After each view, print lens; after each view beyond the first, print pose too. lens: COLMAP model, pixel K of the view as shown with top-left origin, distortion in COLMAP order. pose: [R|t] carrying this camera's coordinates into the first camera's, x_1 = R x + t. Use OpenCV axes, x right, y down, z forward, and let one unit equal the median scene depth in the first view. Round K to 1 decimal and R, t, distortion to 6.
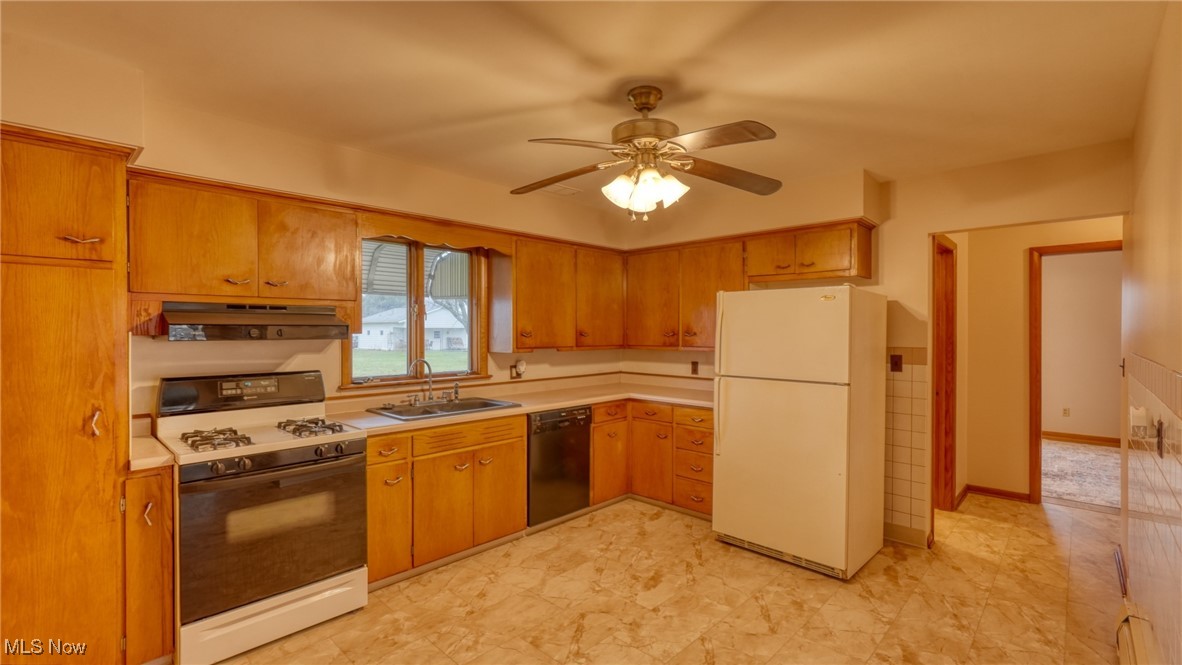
lens RADIAL K [[519.4, 0, 590.0], [0, 519.4, 331.6], [0, 0, 1]] dist [-0.011740, 0.006756]
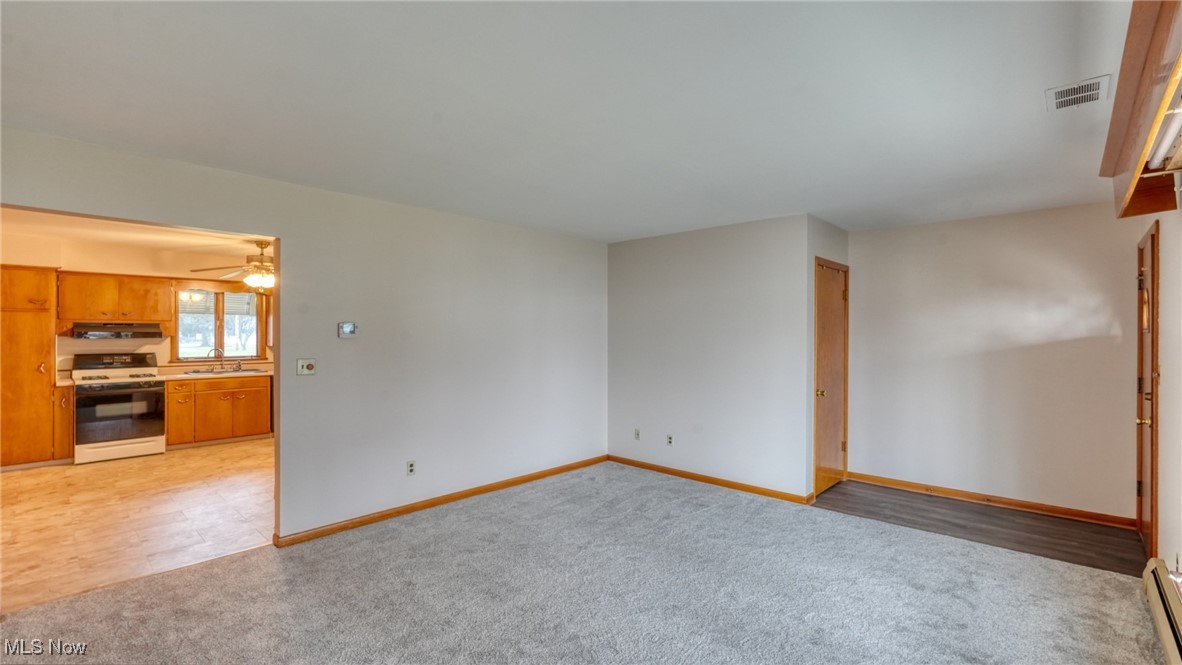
lens RADIAL K [[519.4, 0, 592.8], [0, 519.4, 332.5], [0, 0, 1]] dist [-0.011740, 0.006756]
pose [[0.999961, -0.000003, 0.008825, 1.254651], [0.000038, 0.999992, -0.004018, -0.000563], [-0.008825, 0.004018, 0.999953, -1.145254]]
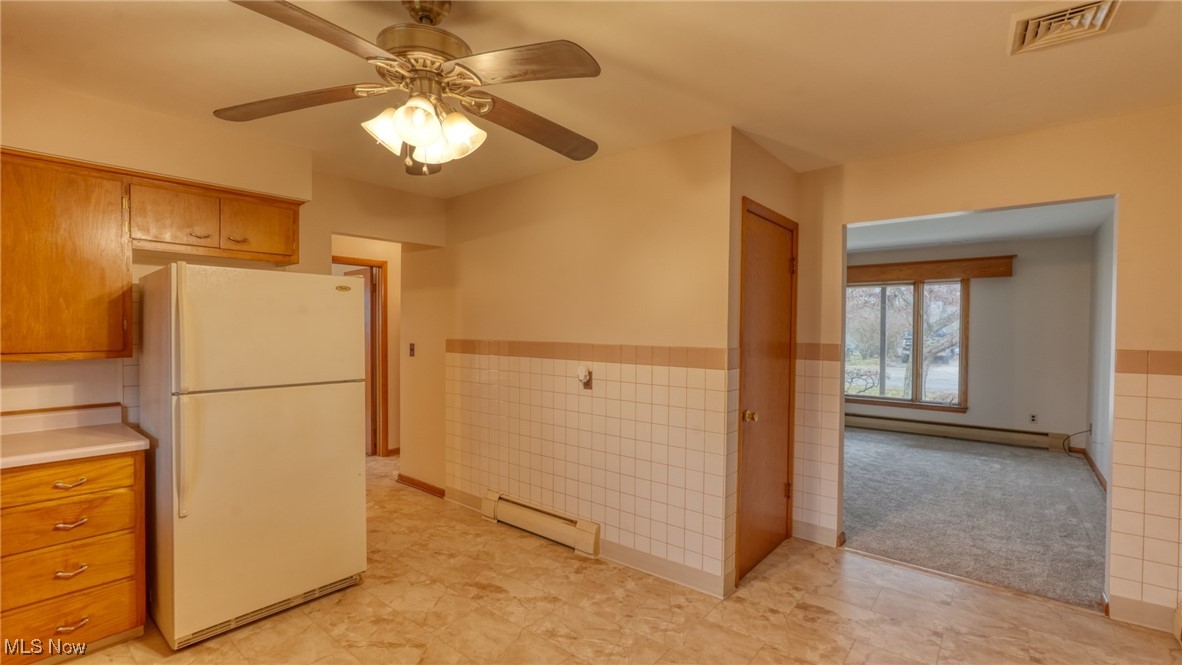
lens RADIAL K [[519.4, 0, 590.2], [0, 519.4, 334.6], [0, 0, 1]] dist [-0.011740, 0.006756]
pose [[-0.067832, -0.017620, 0.997541, -0.471158], [-0.002848, 0.999843, 0.017467, -0.000655], [-0.997693, -0.001656, -0.067871, 0.605926]]
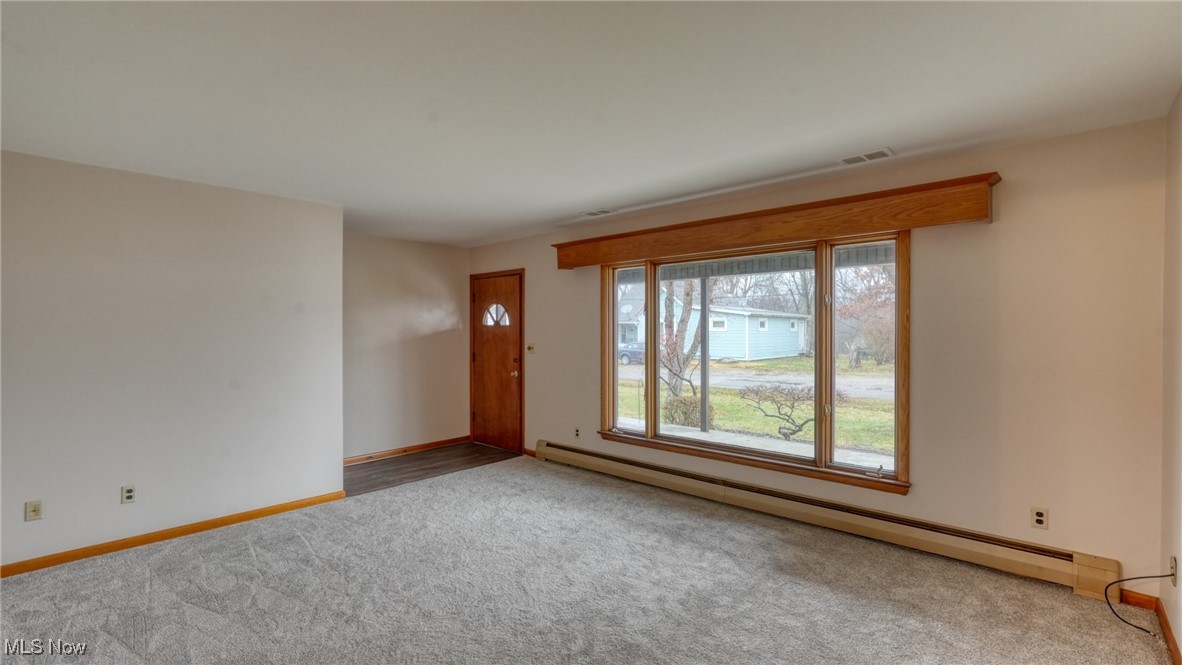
lens RADIAL K [[519.4, 0, 588.0], [0, 519.4, 334.5], [0, 0, 1]] dist [-0.011740, 0.006756]
pose [[-0.002574, -0.012788, 0.999915, 0.542193], [0.006133, 0.999899, 0.012804, 0.001125], [-0.999978, 0.006166, -0.002495, -0.500761]]
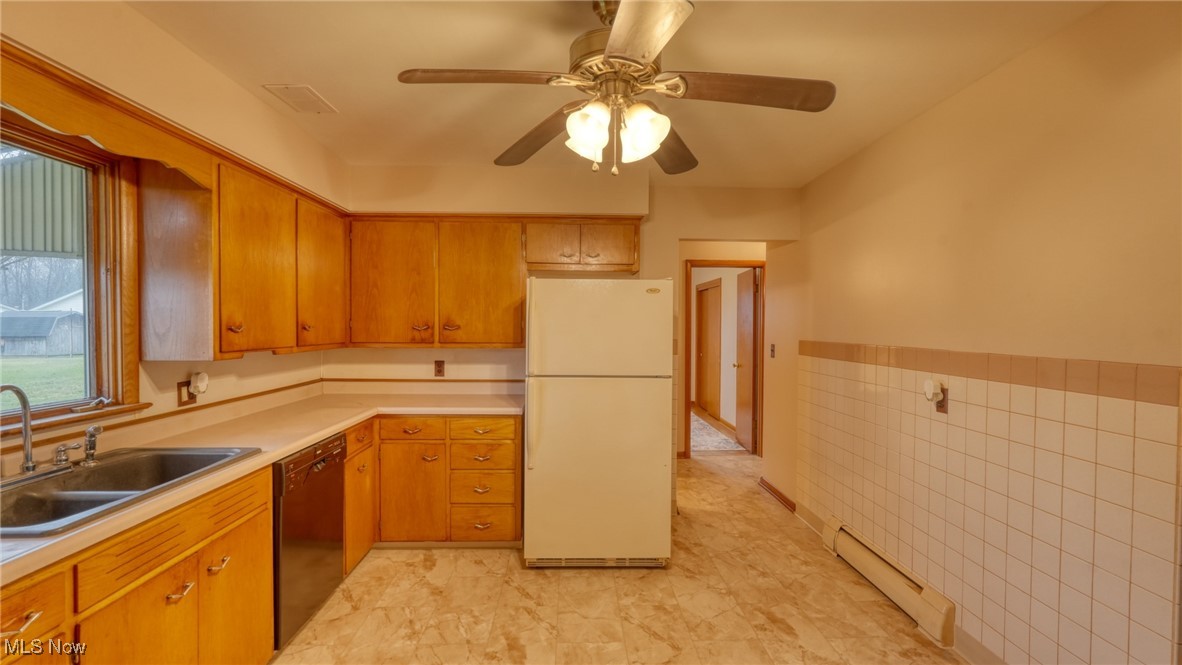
lens RADIAL K [[519.4, 0, 591.0], [0, 519.4, 332.8], [0, 0, 1]] dist [-0.011740, 0.006756]
pose [[0.697432, -0.008178, 0.716605, -0.329276], [-0.003197, 0.999889, 0.014522, 0.001100], [-0.716644, -0.012419, 0.697328, 0.375936]]
